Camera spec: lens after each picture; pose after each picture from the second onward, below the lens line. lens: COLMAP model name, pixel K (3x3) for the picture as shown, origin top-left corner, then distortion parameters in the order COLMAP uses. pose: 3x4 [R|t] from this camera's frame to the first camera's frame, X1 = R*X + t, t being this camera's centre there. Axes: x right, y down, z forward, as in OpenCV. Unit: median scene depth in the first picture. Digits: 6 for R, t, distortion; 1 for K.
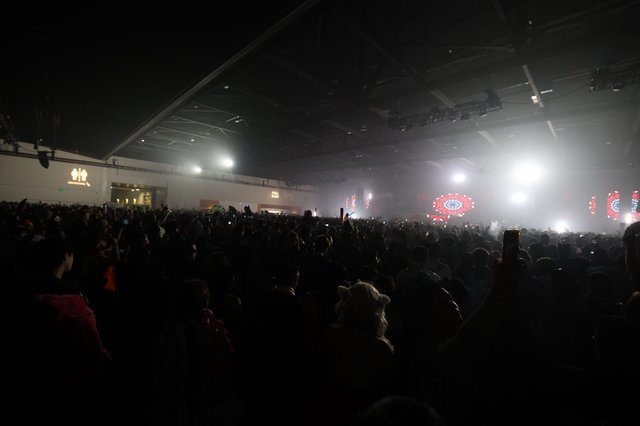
lens RADIAL K [[279.4, 0, 319.3], [0, 279.4, 212.4], [0, 0, 1]] dist [-0.030837, 0.009629]
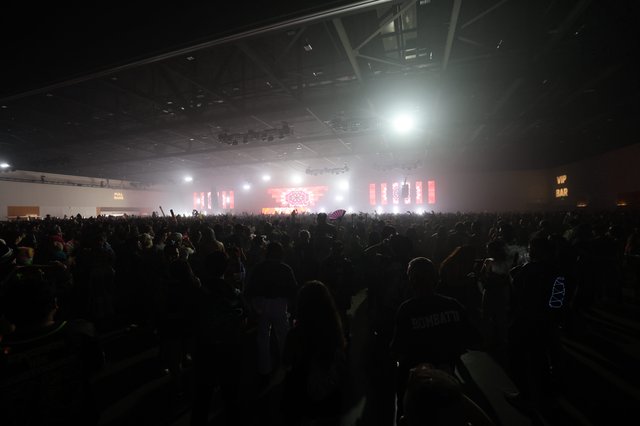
lens RADIAL K [[279.4, 0, 319.4], [0, 279.4, 212.9], [0, 0, 1]] dist [-0.030837, 0.009629]
pose [[0.890171, -0.075592, 0.449313, 0.023834], [0.064644, 0.997119, 0.039684, -0.000503], [-0.451018, -0.006280, 0.892493, -0.135026]]
